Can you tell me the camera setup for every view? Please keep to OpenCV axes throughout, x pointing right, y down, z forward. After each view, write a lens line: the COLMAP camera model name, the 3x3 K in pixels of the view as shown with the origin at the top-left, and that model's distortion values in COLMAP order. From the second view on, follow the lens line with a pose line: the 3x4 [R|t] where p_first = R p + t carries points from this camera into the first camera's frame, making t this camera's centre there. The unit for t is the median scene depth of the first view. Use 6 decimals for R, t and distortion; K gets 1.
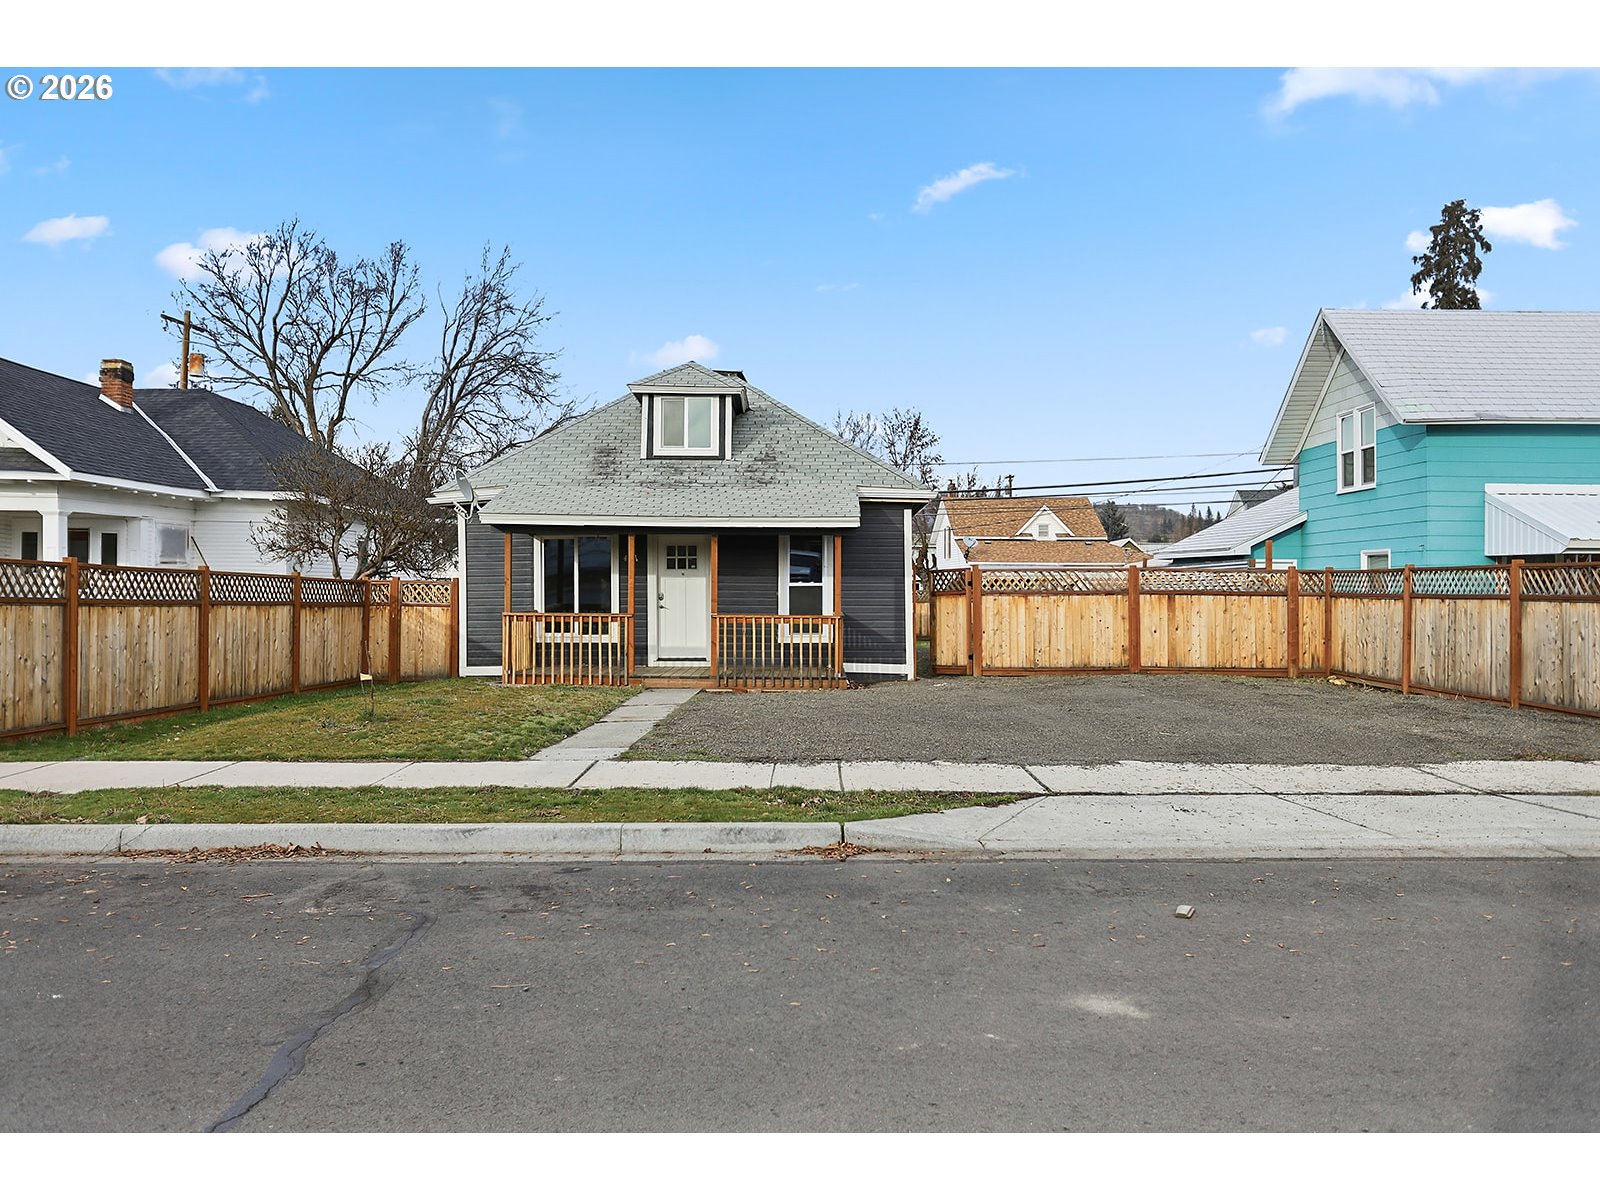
lens RADIAL K [[1170.7, 0, 800.9], [0, 1170.7, 564.5], [0, 0, 1]] dist [-0.003843, -0.003224]
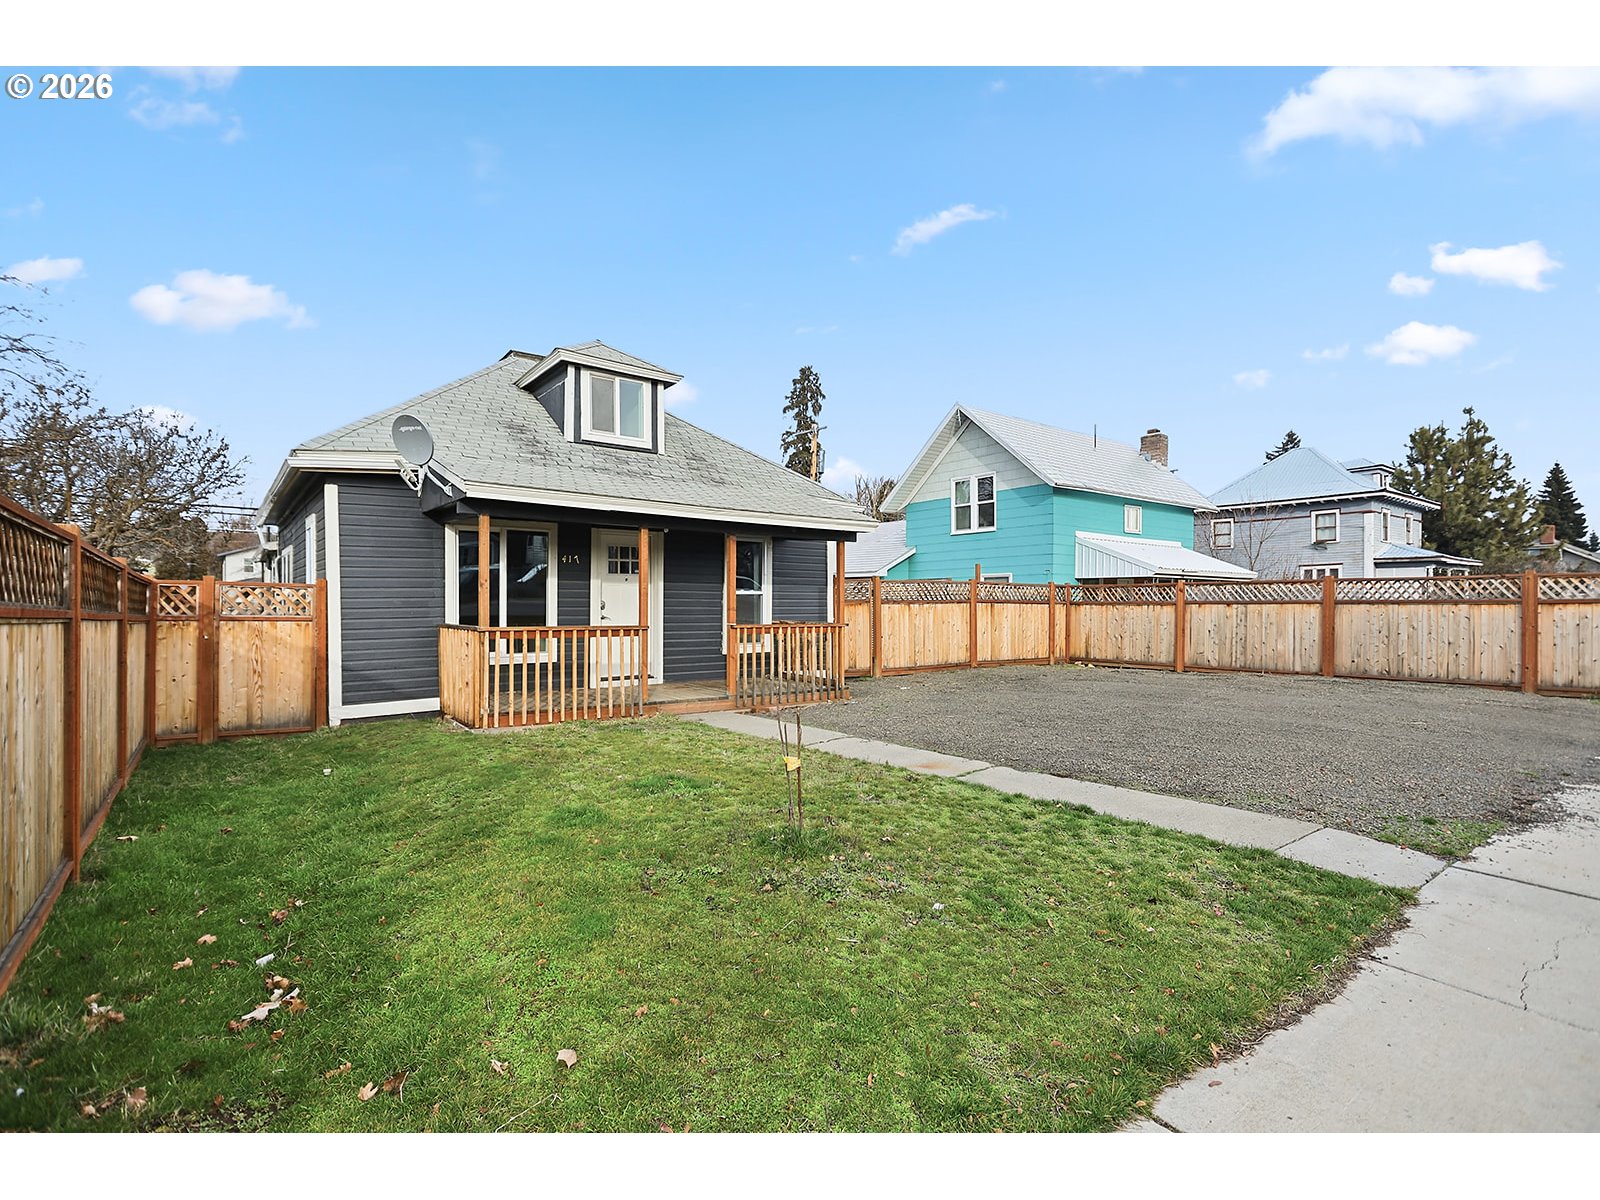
lens RADIAL K [[775.3, 0, 800.0], [0, 775.3, 600.0], [0, 0, 1]] dist [-0.003873, -0.000453]
pose [[0.788863, 0.002485, 0.614564, -0.354822], [-0.010937, 0.999890, 0.009996, 0.016426], [-0.614472, -0.014607, 0.788804, 0.469438]]
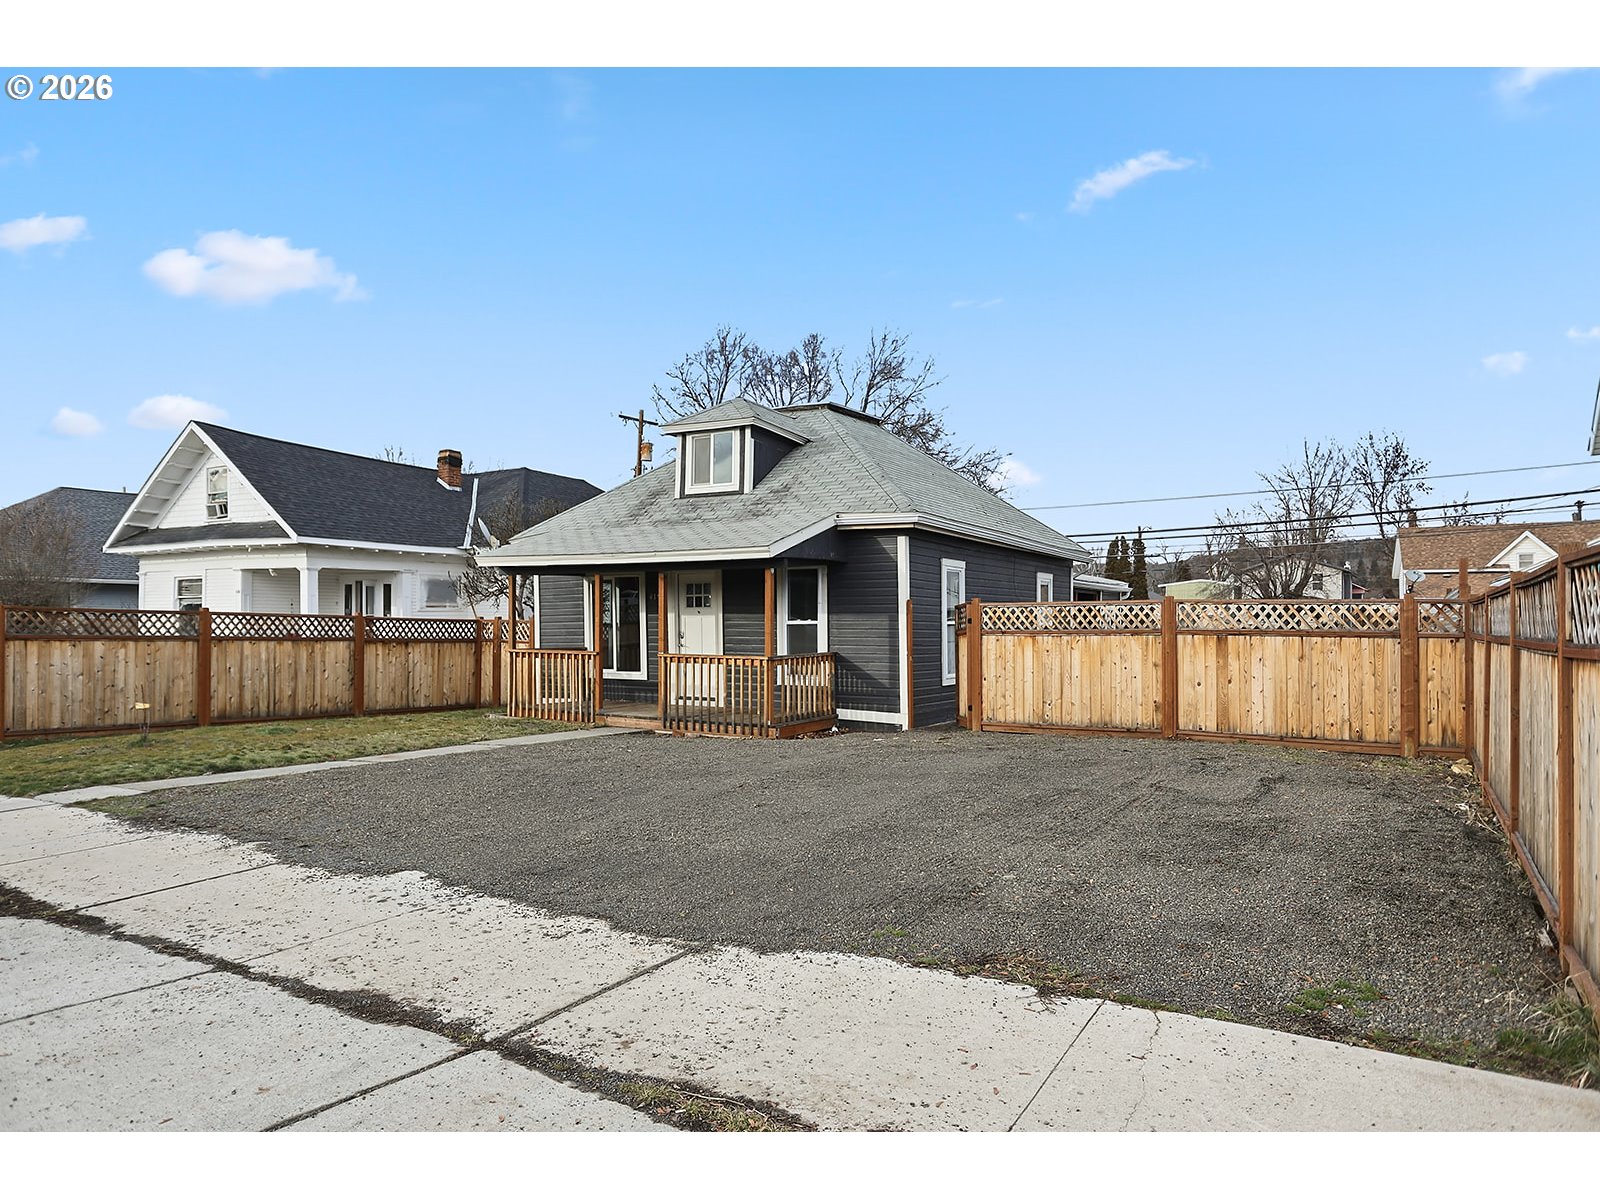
lens RADIAL K [[1006.2, 0, 802.3], [0, 1006.2, 610.3], [0, 0, 1]] dist [-0.003302, -0.000897]
pose [[0.862798, -0.008257, -0.505481, 0.407861], [0.009912, 0.999951, 0.000584, 0.006982], [0.505451, -0.005514, 0.862838, 0.311401]]
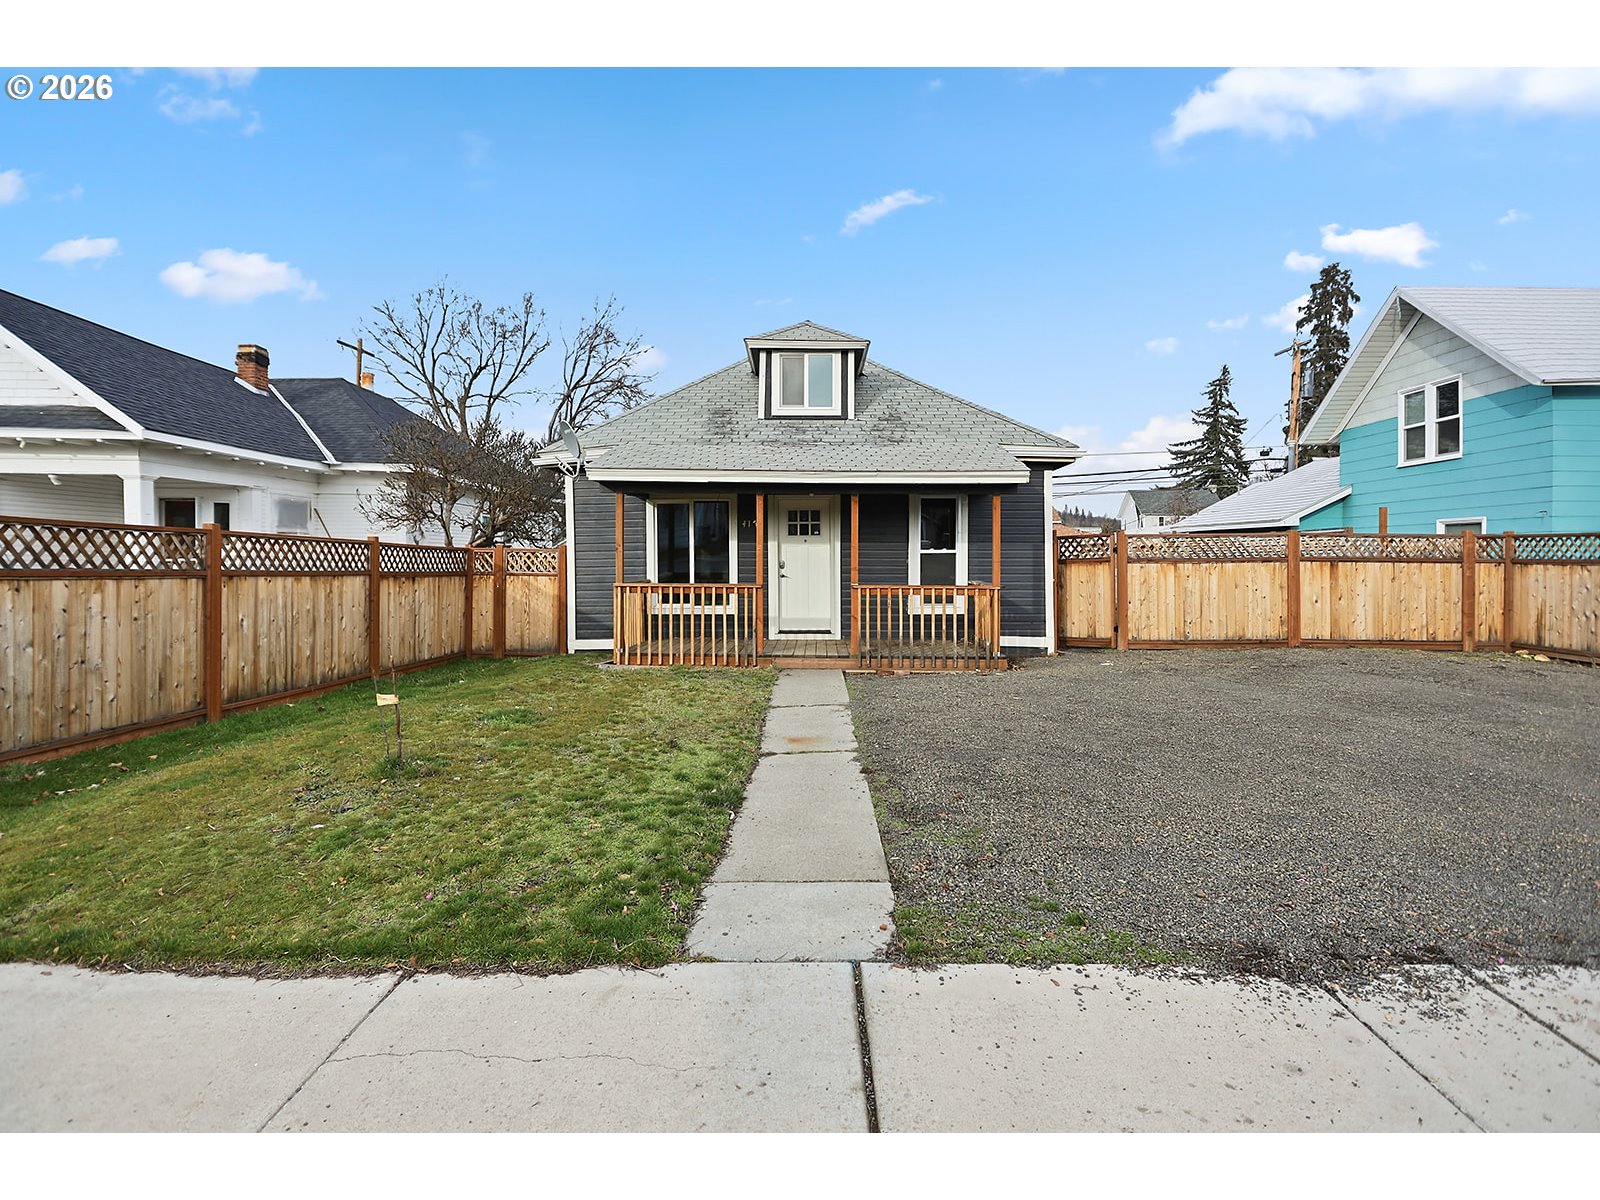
lens RADIAL K [[771.1, 0, 800.5], [0, 771.1, 559.0], [0, 0, 1]] dist [-0.002803, 0.001033]
pose [[0.999963, -0.001899, -0.008356, -0.100176], [0.002054, 0.999824, 0.018633, 0.011401], [0.008319, -0.018649, 0.999791, 0.385254]]
